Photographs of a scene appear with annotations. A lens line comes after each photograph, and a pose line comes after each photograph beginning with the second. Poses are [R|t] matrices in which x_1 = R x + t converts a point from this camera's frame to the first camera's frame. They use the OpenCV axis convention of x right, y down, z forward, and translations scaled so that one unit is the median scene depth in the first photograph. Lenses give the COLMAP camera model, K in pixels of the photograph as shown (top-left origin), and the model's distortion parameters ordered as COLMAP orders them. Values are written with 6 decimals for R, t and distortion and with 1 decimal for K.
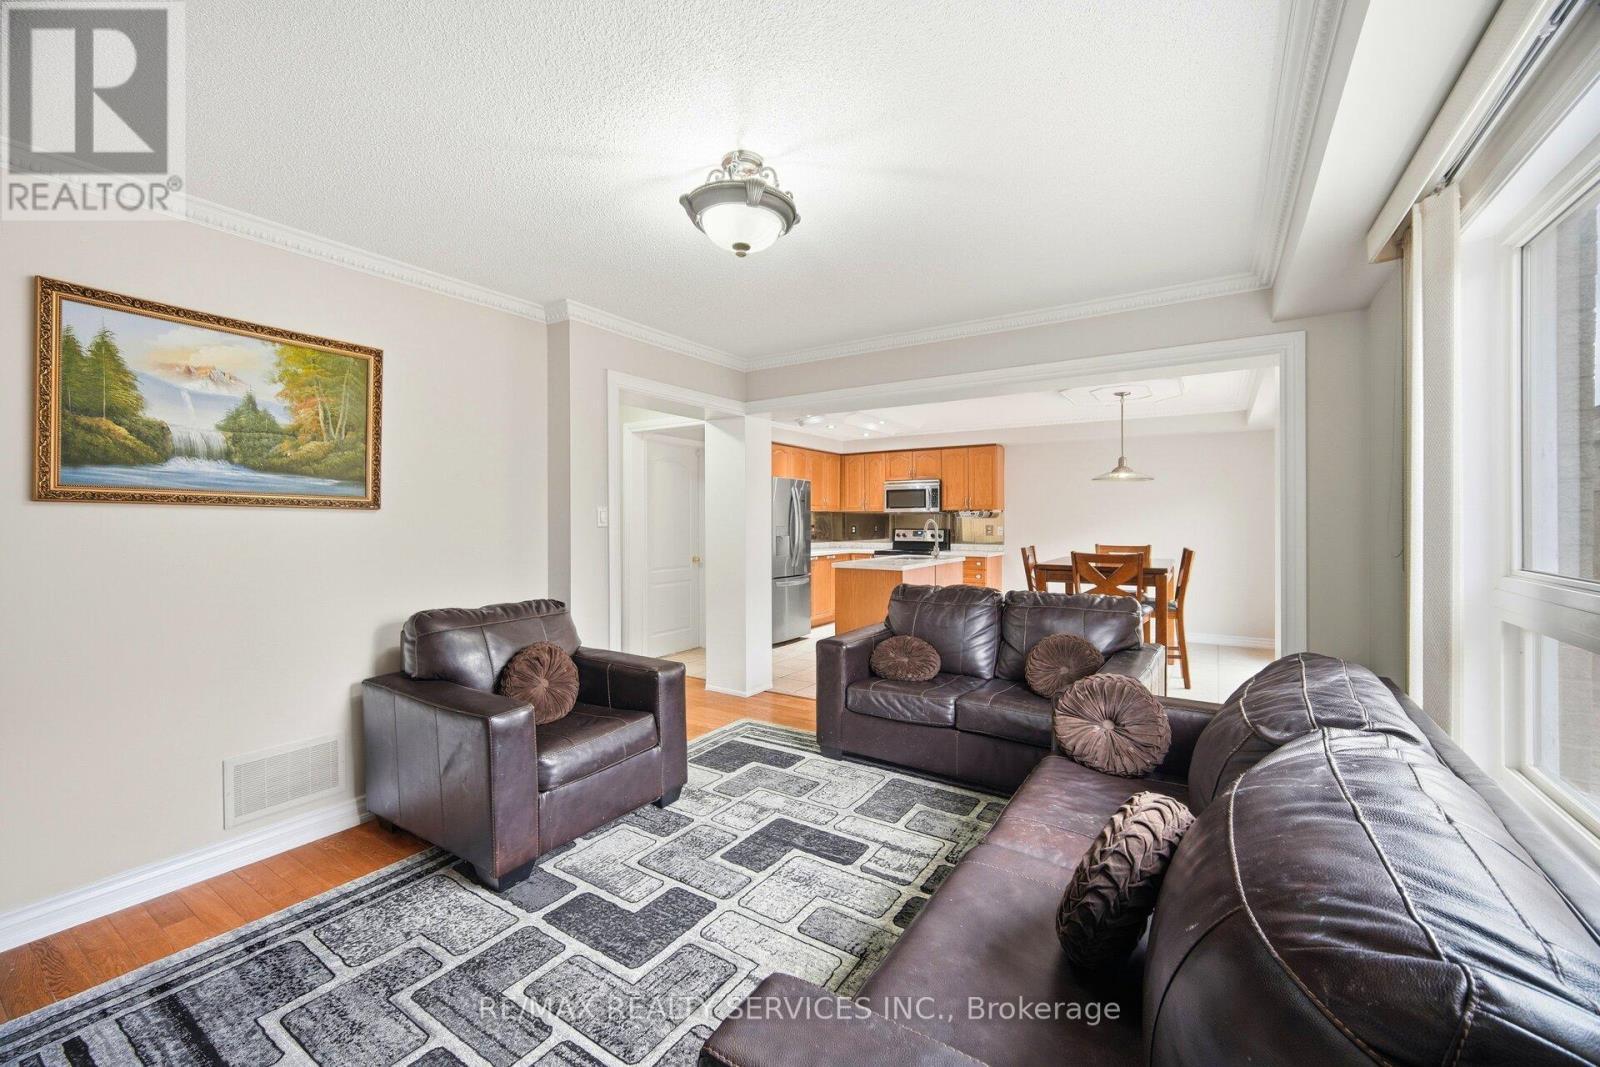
lens RADIAL K [[648.5, 0, 787.4], [0, 648.5, 520.9], [0, 0, 1]] dist [-0.000320, -0.000074]
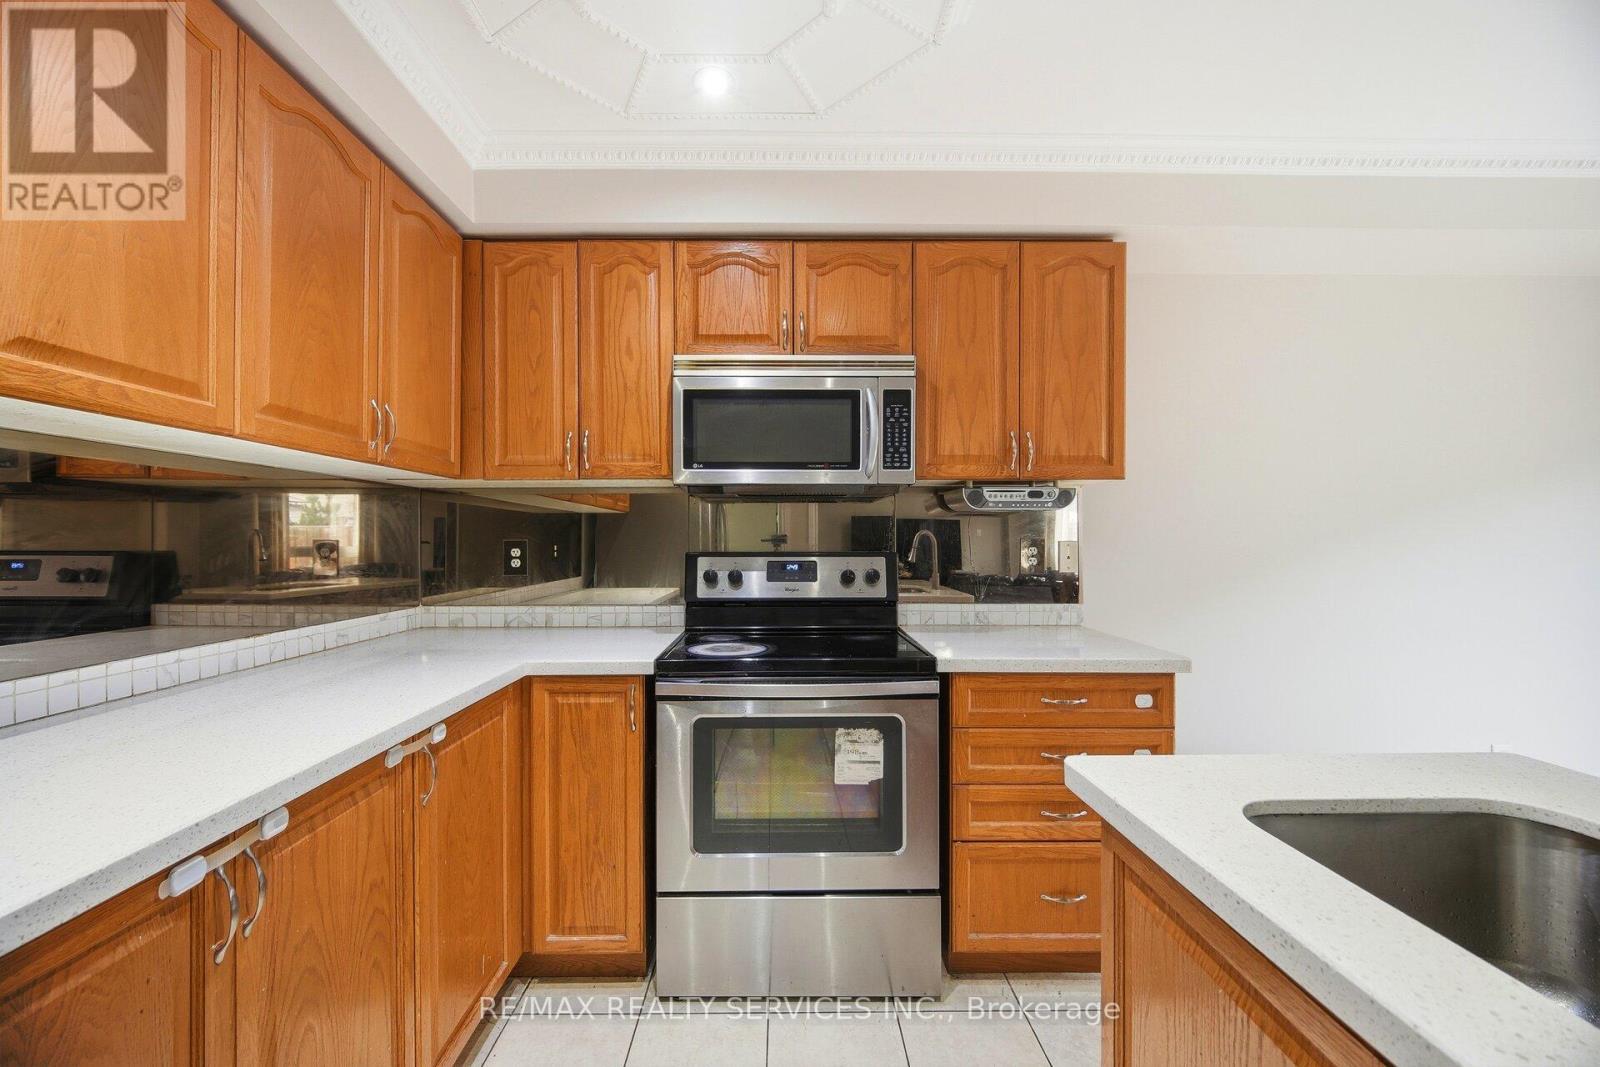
lens RADIAL K [[644.3, 0, 786.2], [0, 644.3, 535.2], [0, 0, 1]] dist [0.000271, -0.000141]
pose [[0.826174, 0.002584, 0.563409, 0.084544], [0.002001, 0.999970, -0.007521, 0.011992], [-0.563411, 0.007341, 0.826144, 1.315542]]
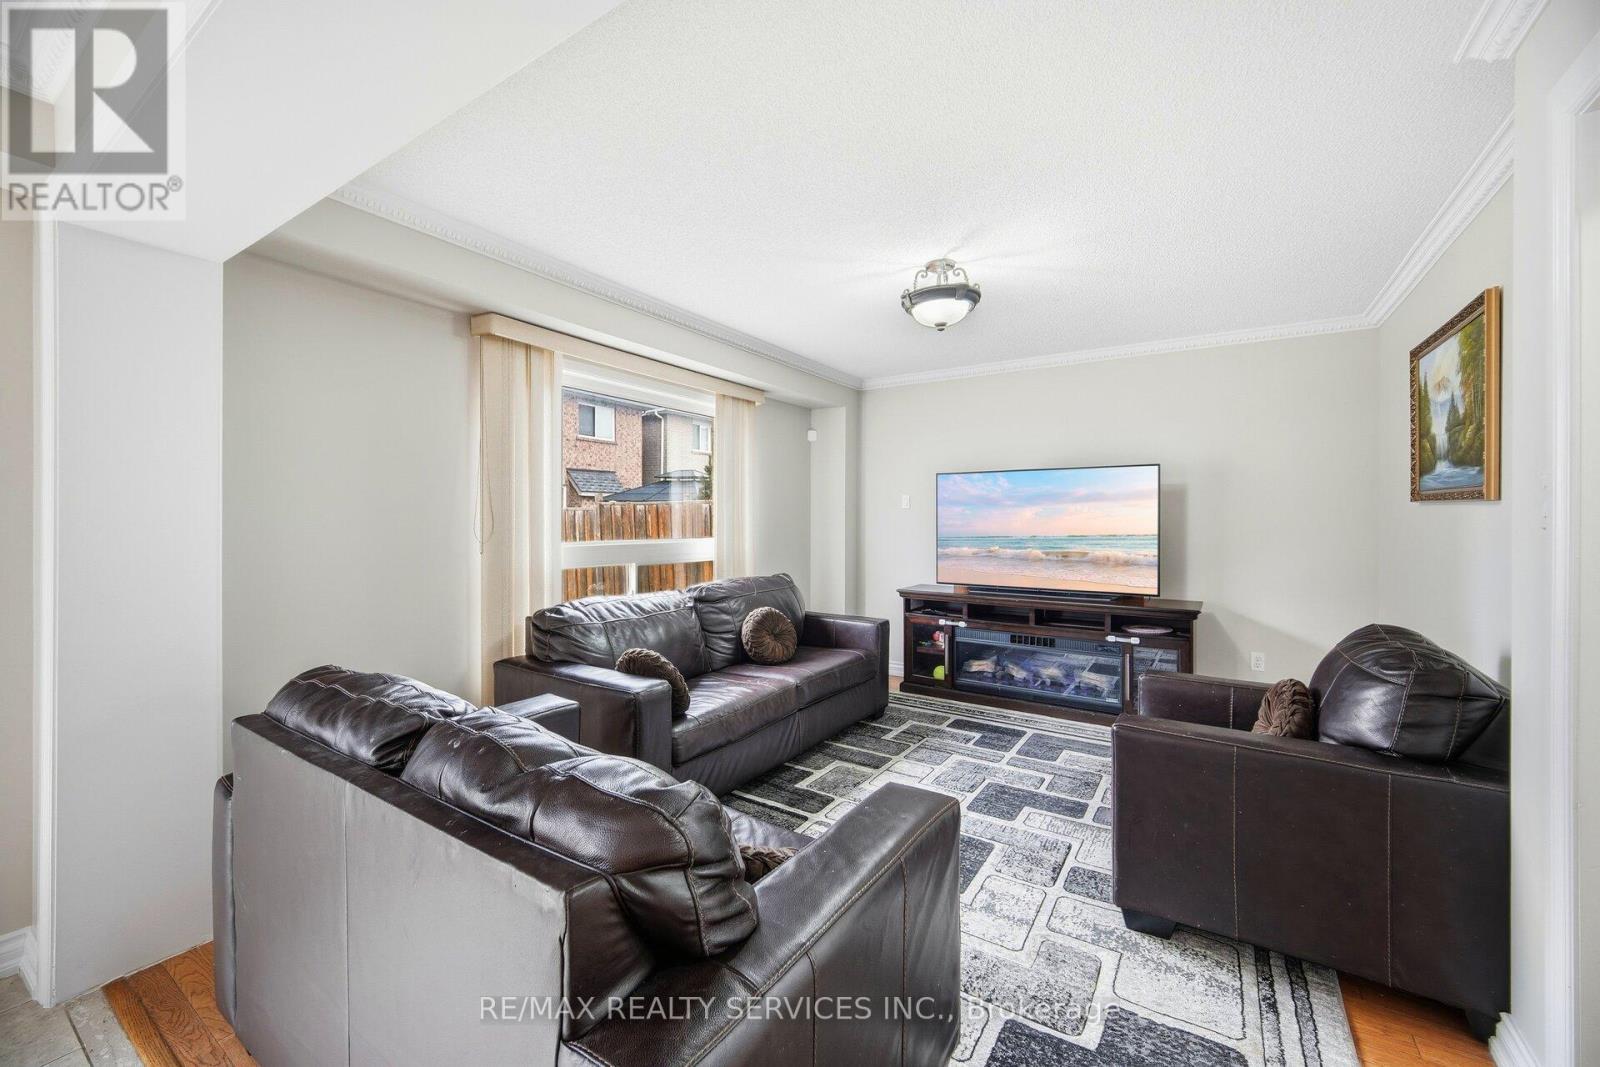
lens RADIAL K [[639.3, 0, 785.4], [0, 639.3, 527.5], [0, 0, 1]] dist [-0.000332, -0.000193]
pose [[-0.999968, 0.001638, 0.007806, 0.105852], [0.001706, 0.999961, 0.008663, 0.004120], [-0.007791, 0.008676, -0.999932, 0.976965]]
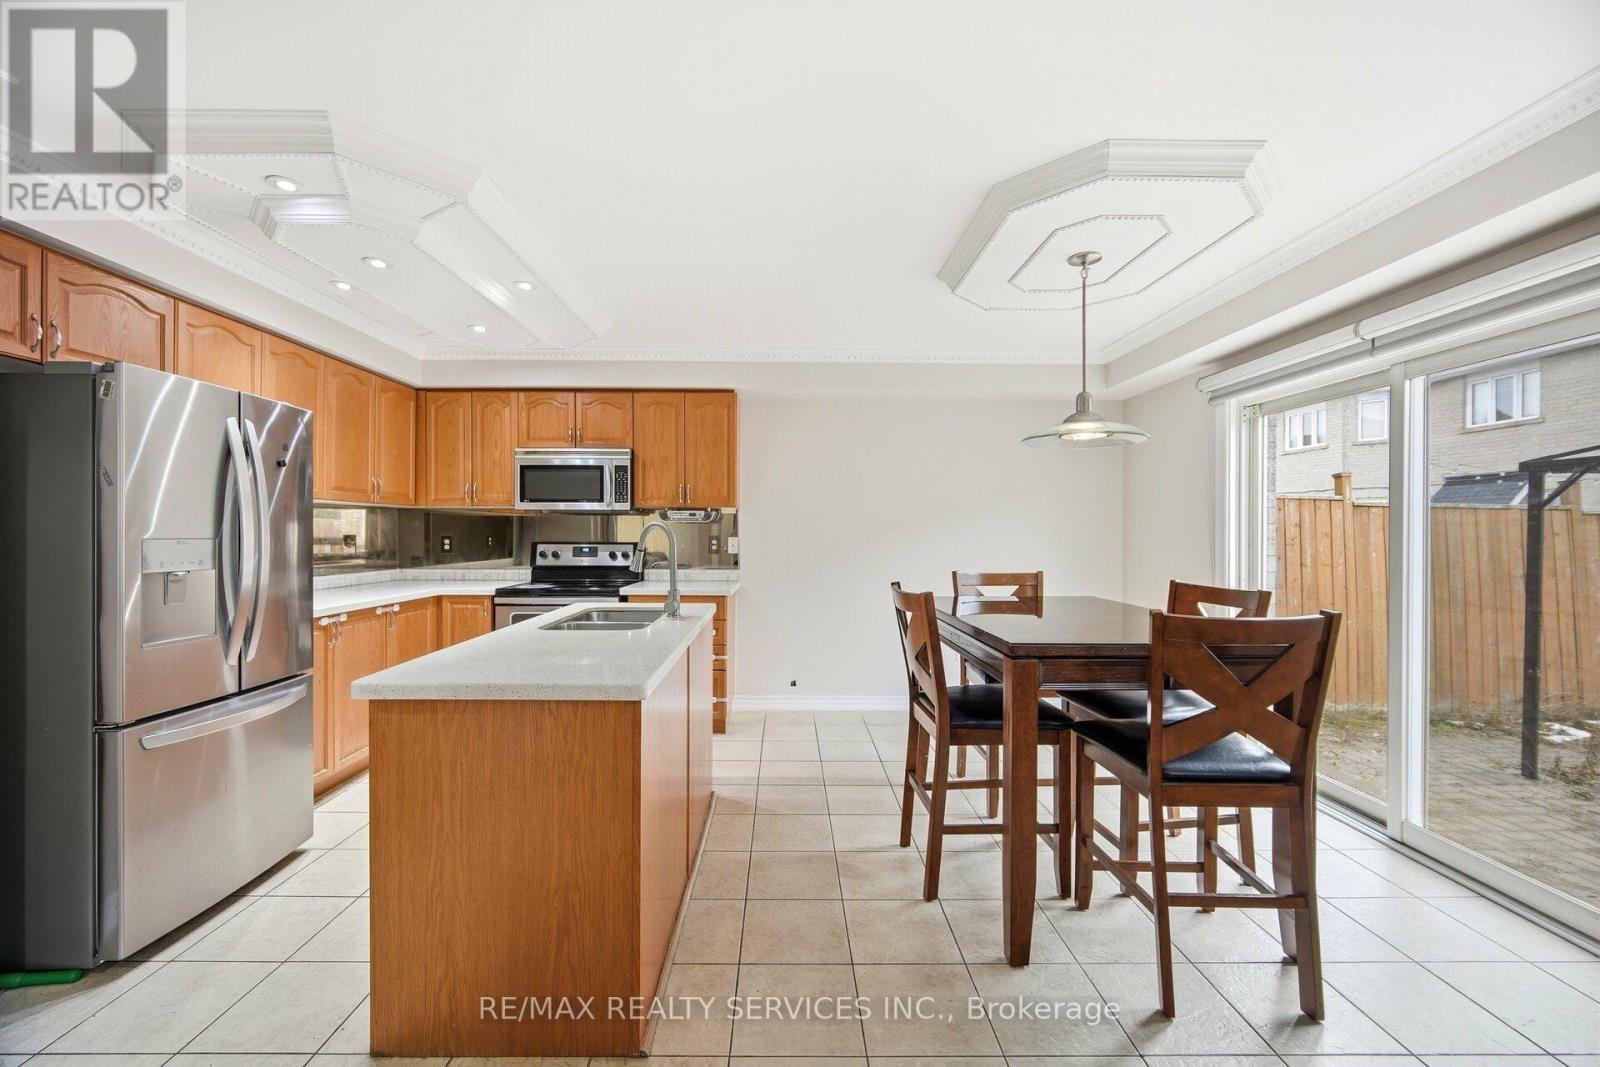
lens RADIAL K [[644.3, 0, 786.2], [0, 644.3, 535.2], [0, 0, 1]] dist [0.000271, -0.000141]
pose [[0.831256, 0.000060, 0.555890, 0.078063], [-0.003273, 0.999983, 0.004787, 0.005590], [-0.555880, -0.005799, 0.831242, 0.791382]]
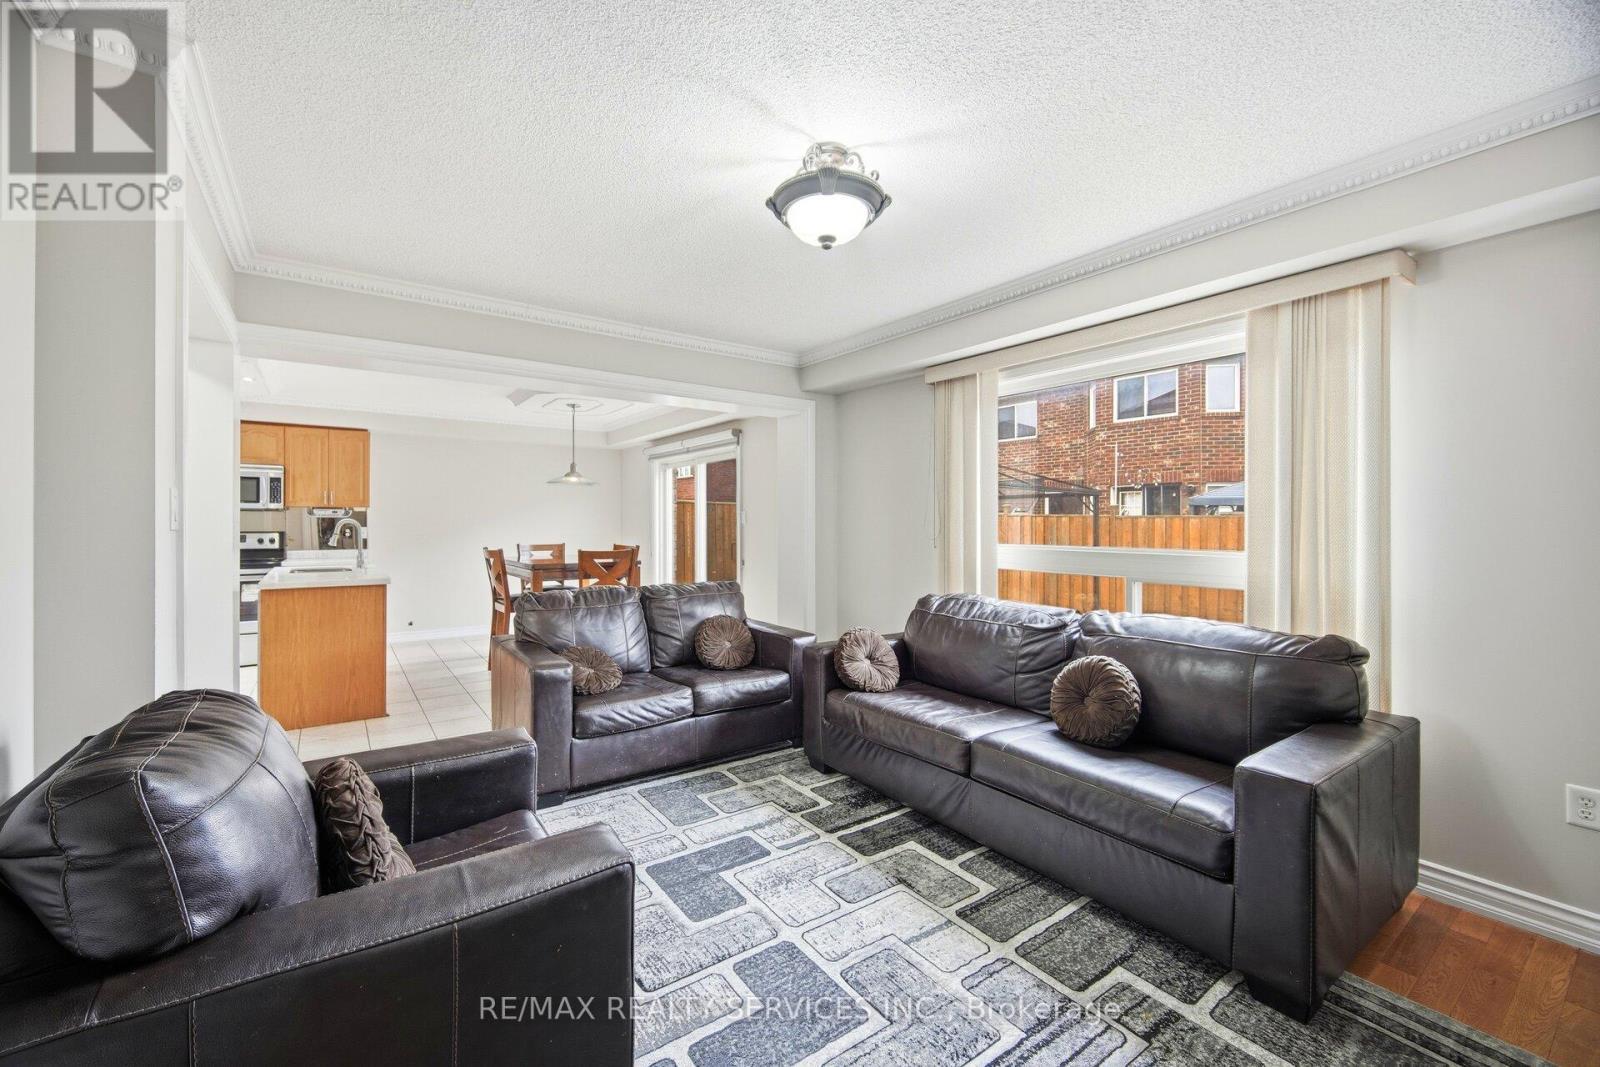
lens RADIAL K [[648.5, 0, 787.4], [0, 648.5, 520.9], [0, 0, 1]] dist [-0.000320, -0.000074]
pose [[0.363511, 0.001642, 0.931588, -0.409318], [-0.001113, 0.999998, -0.001328, 0.000788], [-0.931589, -0.000554, 0.363513, 0.285071]]
